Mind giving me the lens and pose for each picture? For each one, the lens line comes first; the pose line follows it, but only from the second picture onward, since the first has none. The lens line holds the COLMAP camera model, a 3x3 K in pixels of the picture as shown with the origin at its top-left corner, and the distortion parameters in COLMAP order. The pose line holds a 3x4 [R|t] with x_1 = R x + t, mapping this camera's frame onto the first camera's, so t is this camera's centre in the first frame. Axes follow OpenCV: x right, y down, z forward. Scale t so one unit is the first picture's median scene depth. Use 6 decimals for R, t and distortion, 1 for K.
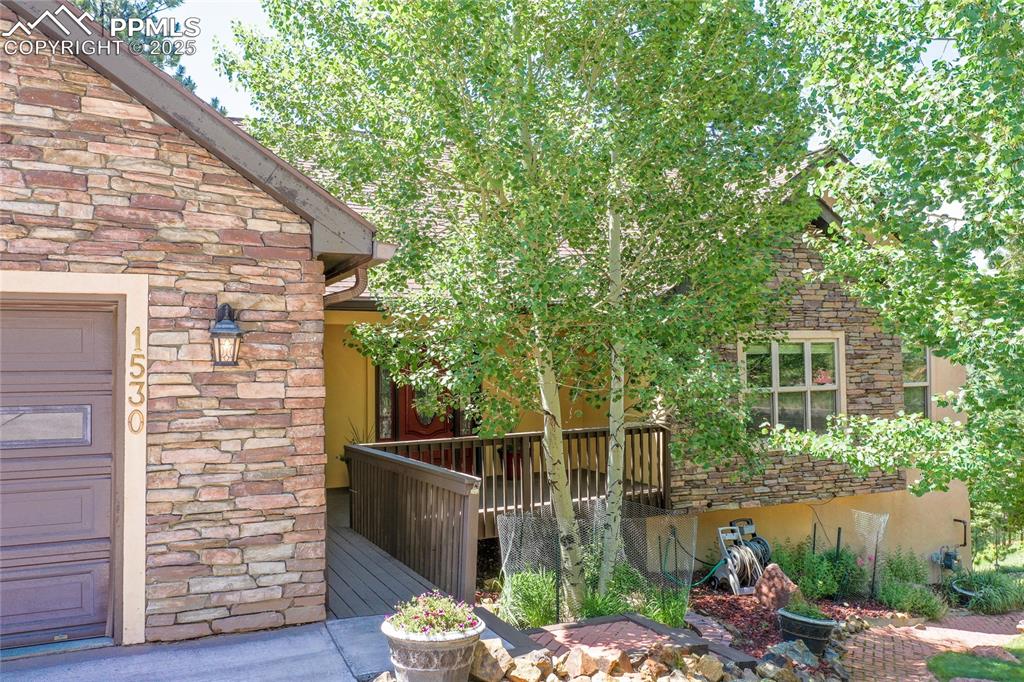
lens RADIAL K [[847.5, 0, 511.5], [0, 847.5, 339.7], [0, 0, 1]] dist [0.020054, -0.018277]
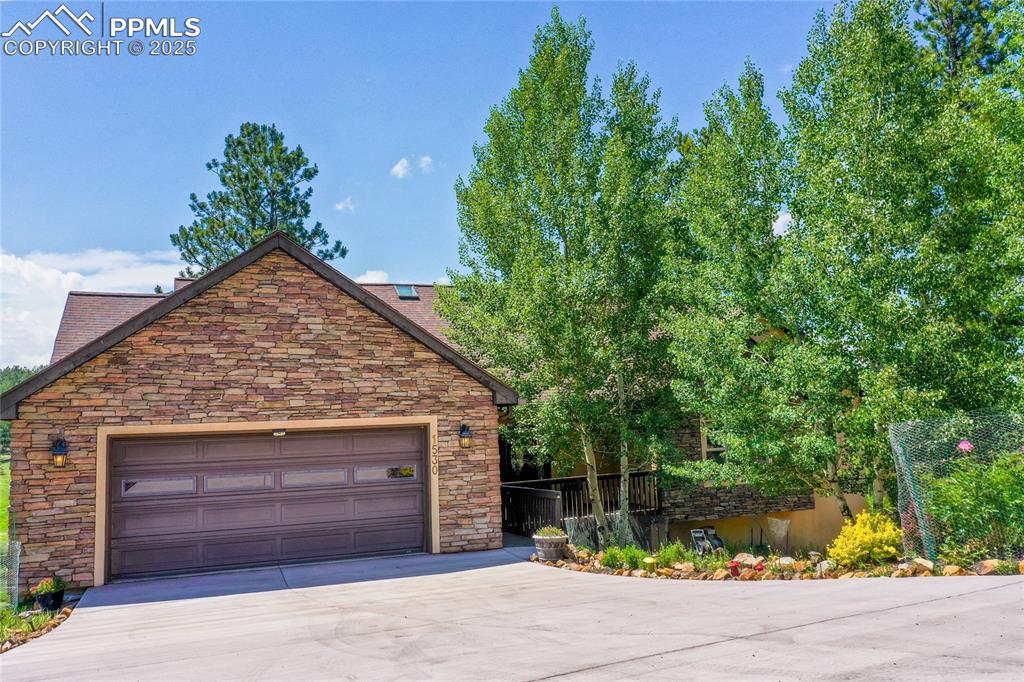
lens RADIAL K [[847.5, 0, 512.1], [0, 847.5, 344.3], [0, 0, 1]] dist [0.020054, -0.018277]
pose [[0.998190, -0.033683, -0.049827, -0.046089], [0.030333, 0.997323, -0.066532, -0.110281], [0.051935, 0.064900, 0.996539, -1.624730]]
